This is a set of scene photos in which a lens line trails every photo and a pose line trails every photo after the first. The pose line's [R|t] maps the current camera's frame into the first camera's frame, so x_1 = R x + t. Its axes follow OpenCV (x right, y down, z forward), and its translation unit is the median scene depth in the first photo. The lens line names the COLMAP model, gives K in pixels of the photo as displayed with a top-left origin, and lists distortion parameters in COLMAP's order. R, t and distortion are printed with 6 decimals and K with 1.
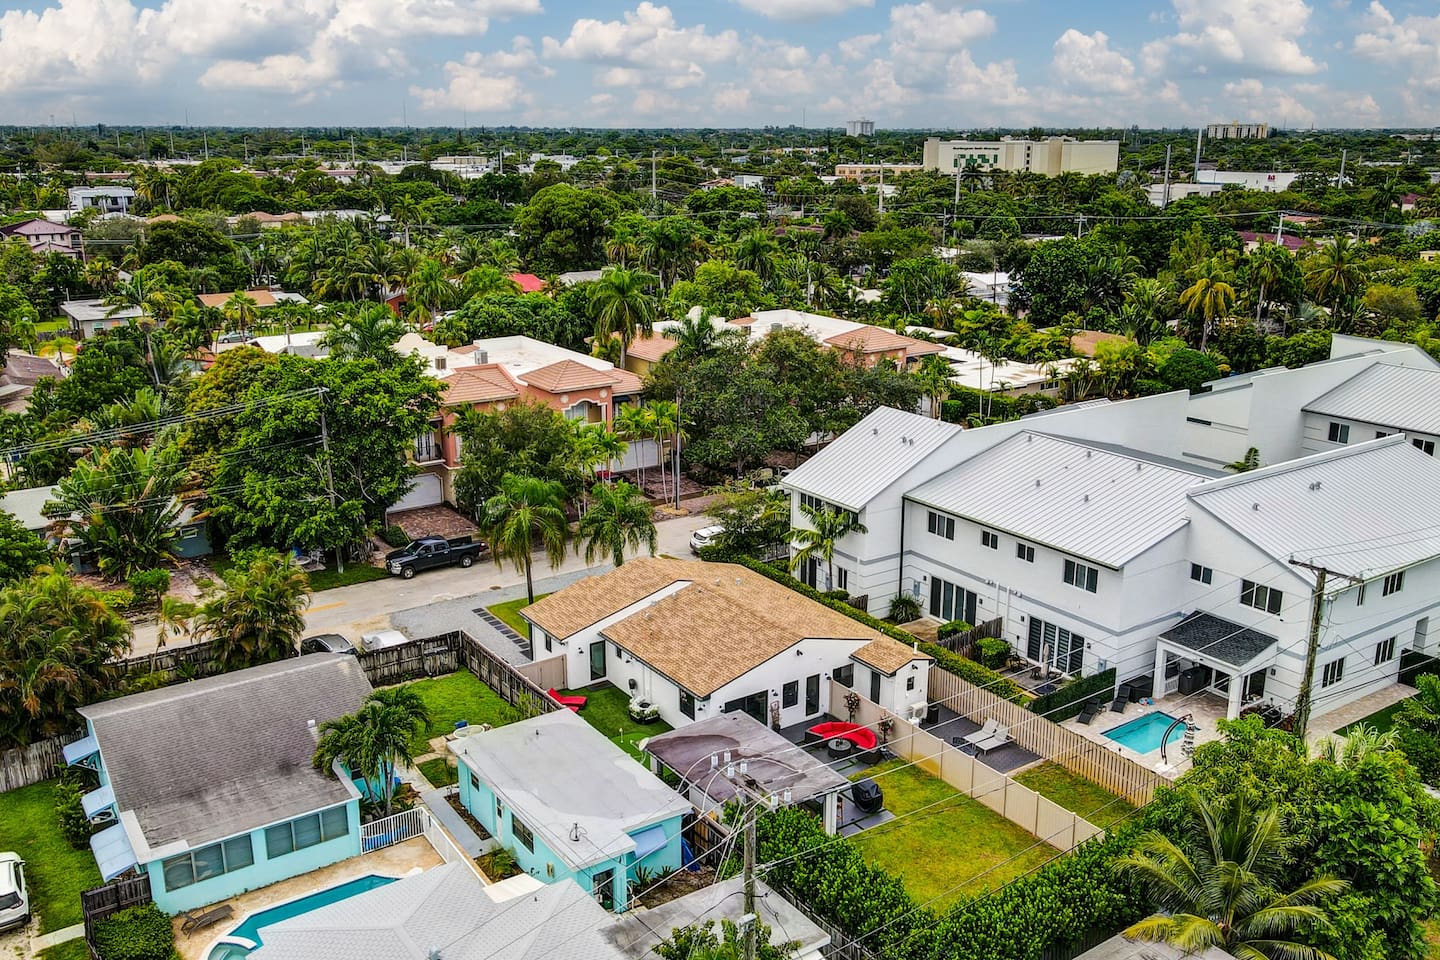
lens RADIAL K [[1250.1, 0, 743.8], [0, 1250.1, 480.5], [0, 0, 1]] dist [-0.004193, 0.054757]
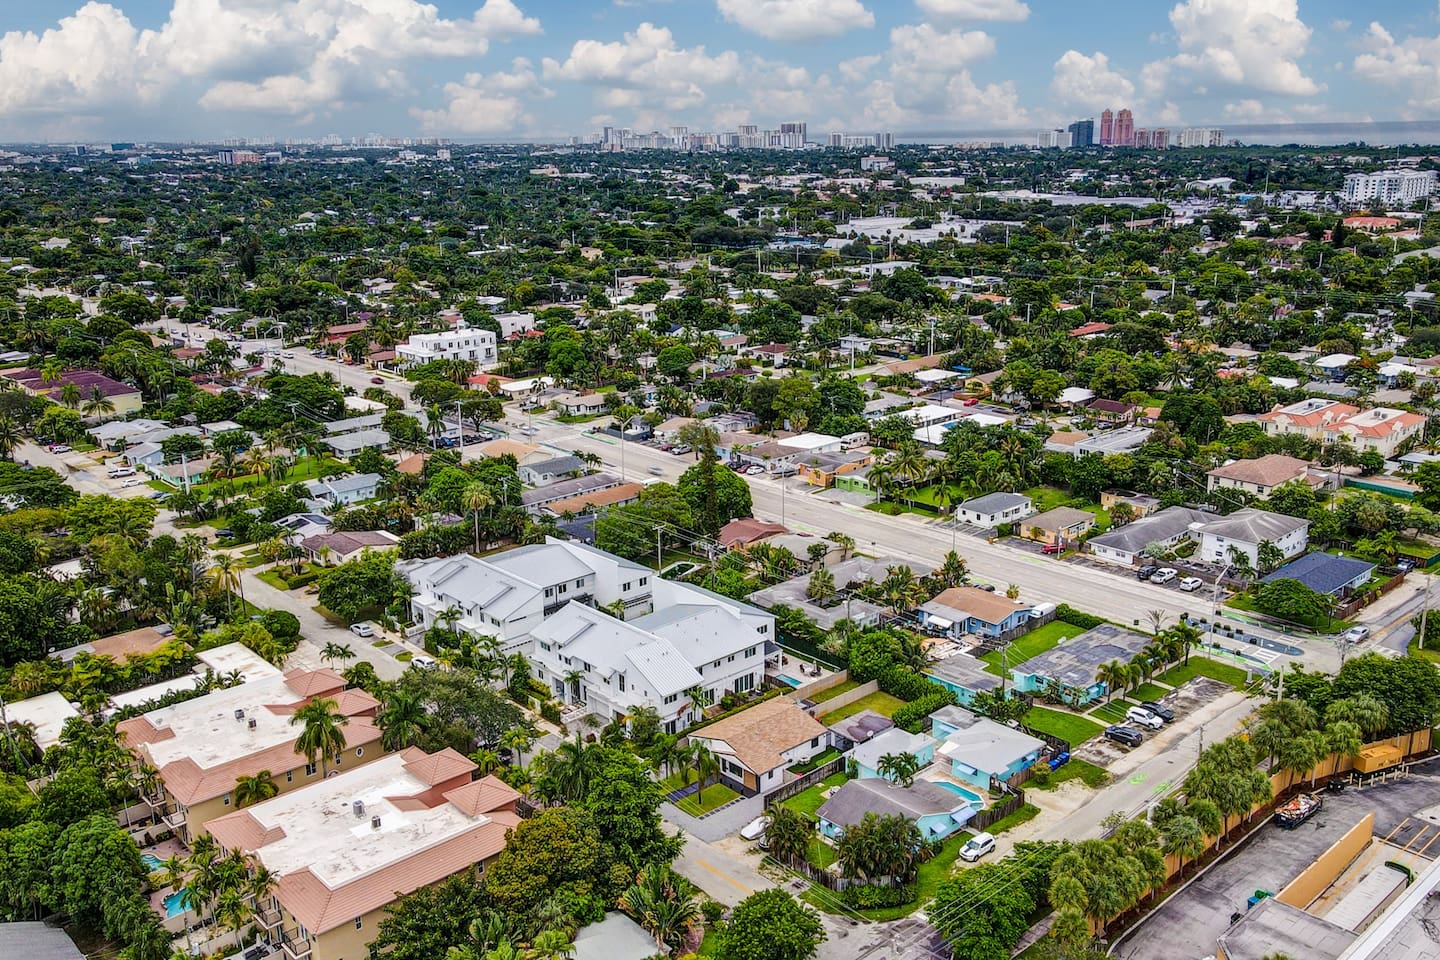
lens RADIAL K [[1278.9, 0, 723.9], [0, 1278.9, 481.5], [0, 0, 1]] dist [-0.017978, 0.093308]
pose [[-0.118597, -0.272446, 0.954834, -2.304412], [0.287174, 0.911114, 0.295640, -1.113257], [-0.950508, 0.309265, -0.029816, 1.001130]]
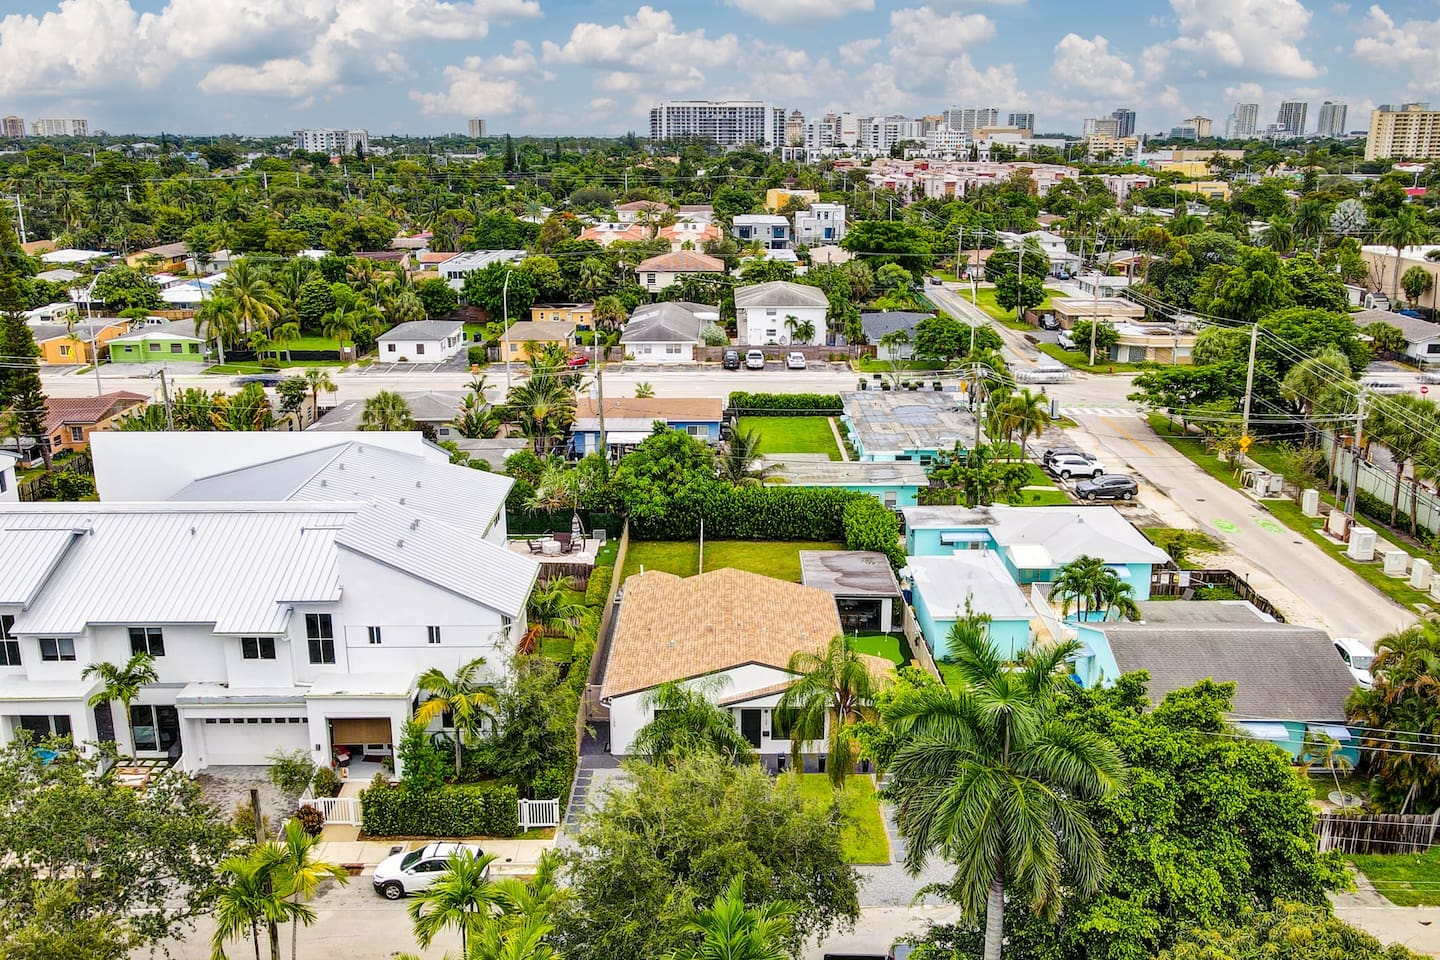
lens RADIAL K [[1278.9, 0, 723.9], [0, 1278.9, 481.5], [0, 0, 1]] dist [-0.017978, 0.093308]
pose [[-0.819408, -0.152805, 0.552469, -0.550888], [0.155413, 0.868489, 0.470717, -0.471996], [-0.551741, 0.471570, -0.687898, 1.658731]]
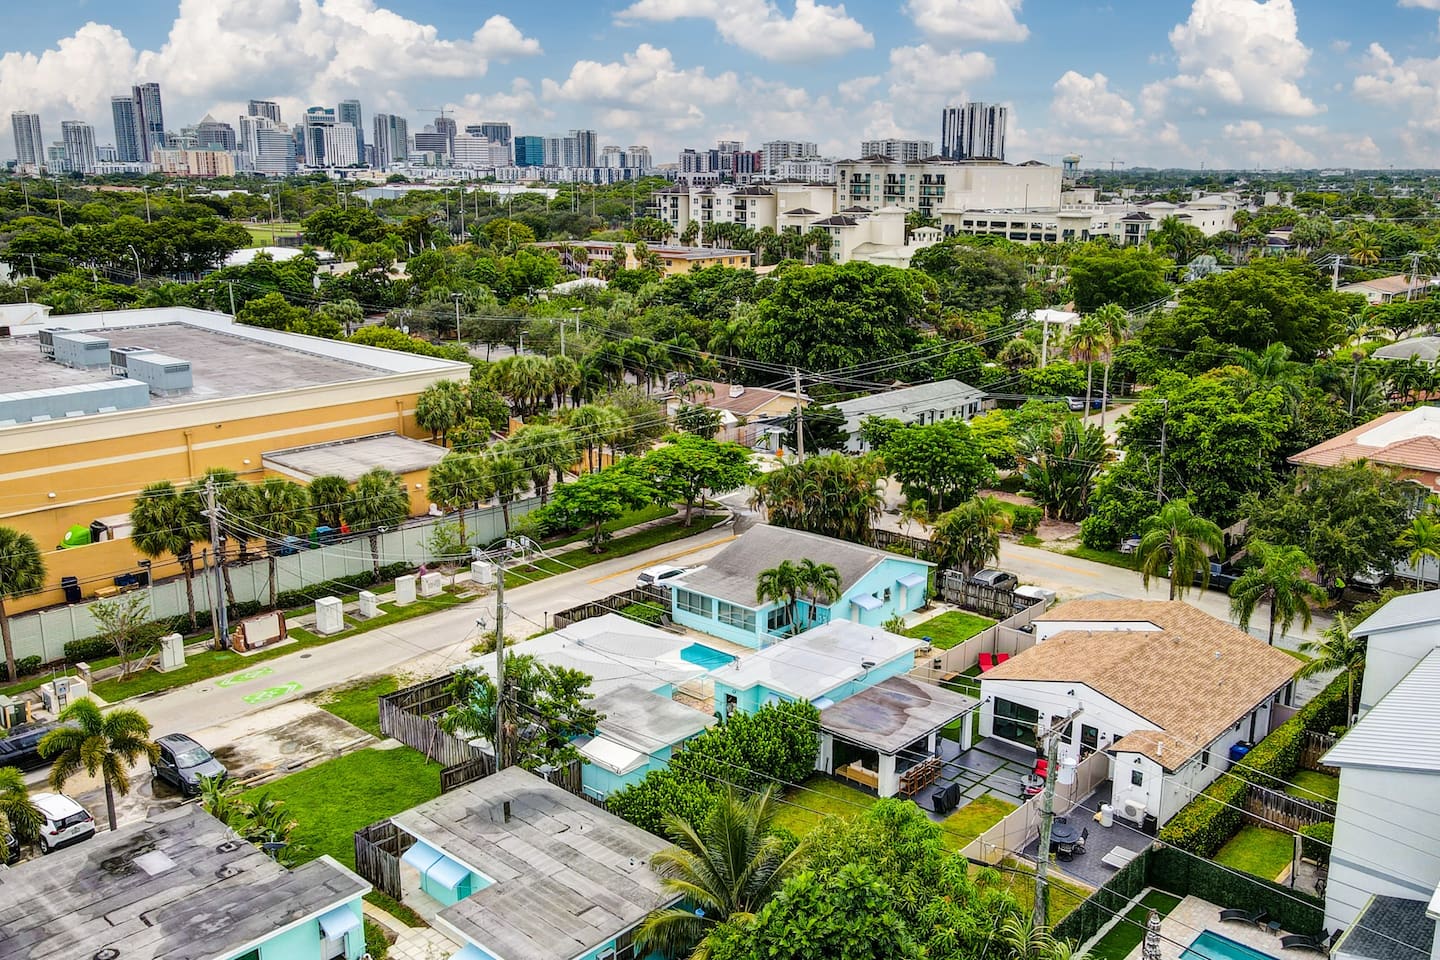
lens RADIAL K [[1278.9, 0, 723.9], [0, 1278.9, 481.5], [0, 0, 1]] dist [-0.017978, 0.093308]
pose [[0.211660, 0.234550, -0.948781, 0.851149], [-0.270616, 0.946885, 0.173711, -0.116022], [0.939131, 0.219988, 0.263891, 0.397865]]
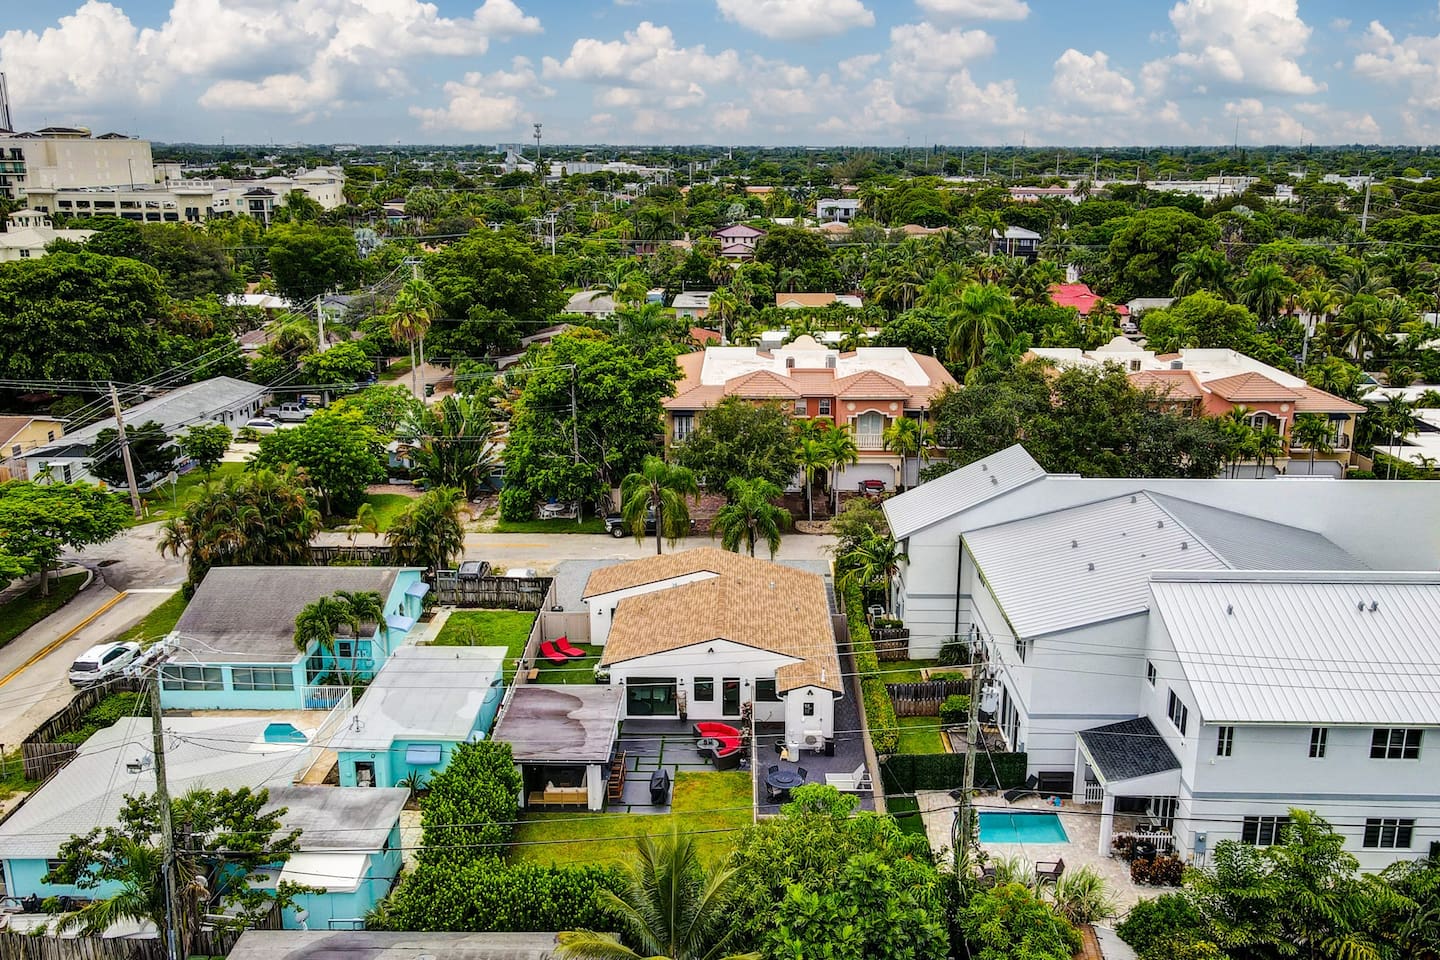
lens RADIAL K [[1269.2, 0, 748.5], [0, 1269.2, 477.3], [0, 0, 1]] dist [-0.005859, 0.036766]
pose [[0.814891, 0.148810, -0.560186, 0.589512], [-0.160319, 0.986643, 0.028883, -0.036090], [0.557001, 0.066272, 0.827863, 0.128077]]
